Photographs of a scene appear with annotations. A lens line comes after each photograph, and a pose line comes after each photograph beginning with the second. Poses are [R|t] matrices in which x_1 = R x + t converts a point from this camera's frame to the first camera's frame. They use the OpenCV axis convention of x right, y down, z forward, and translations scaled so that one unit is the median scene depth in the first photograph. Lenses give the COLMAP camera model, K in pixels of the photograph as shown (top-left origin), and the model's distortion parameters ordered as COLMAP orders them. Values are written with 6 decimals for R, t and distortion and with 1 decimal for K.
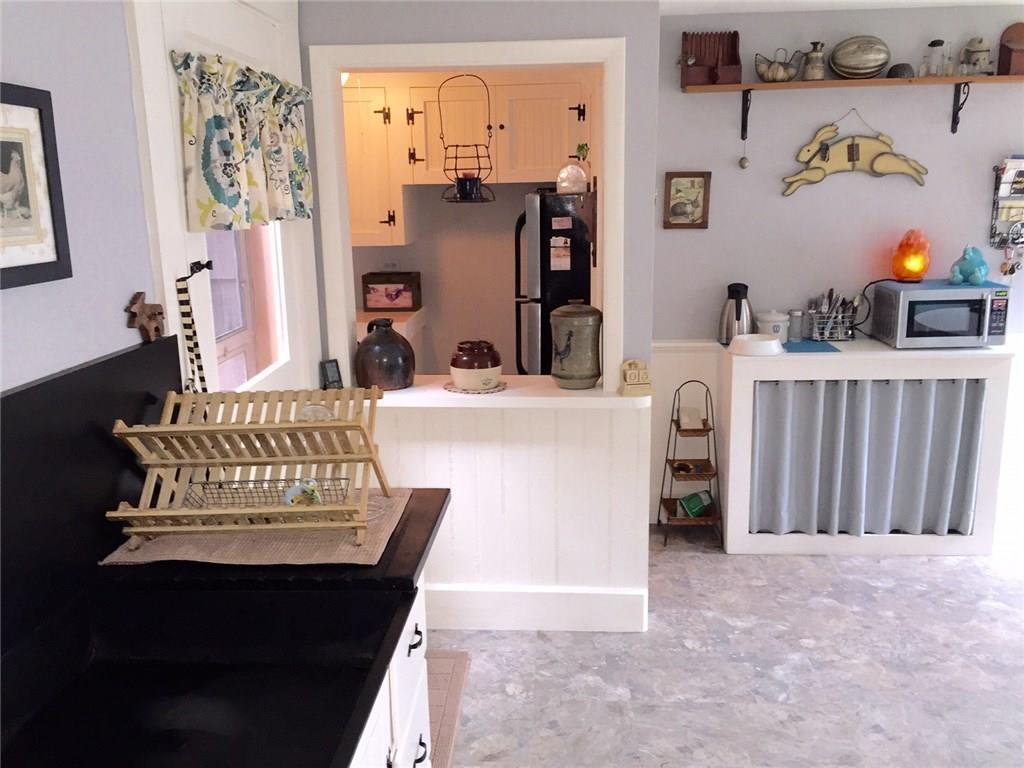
lens RADIAL K [[890.3, 0, 510.5], [0, 890.3, 380.5], [0, 0, 1]] dist [0.031150, -0.039477]
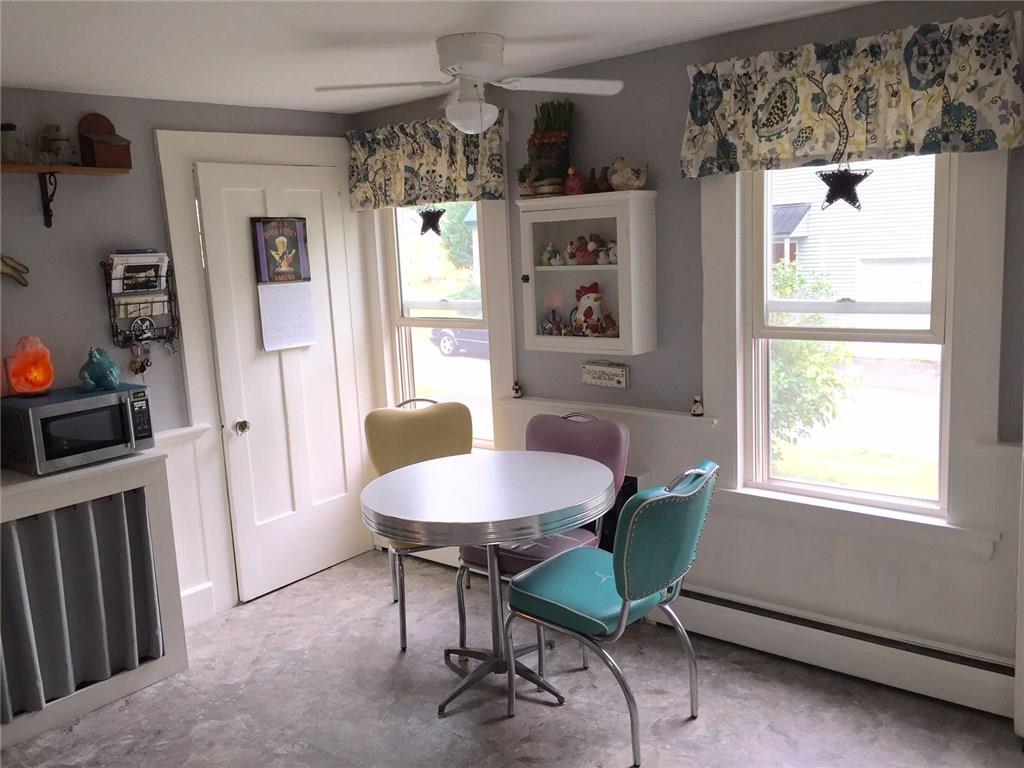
lens RADIAL K [[890.3, 0, 509.5], [0, 890.3, 382.5], [0, 0, 1]] dist [0.031150, -0.039477]
pose [[0.602539, -0.135433, 0.786514, 0.046350], [0.216781, 0.976218, 0.002026, -0.026364], [-0.768084, 0.169281, 0.617569, 0.119226]]
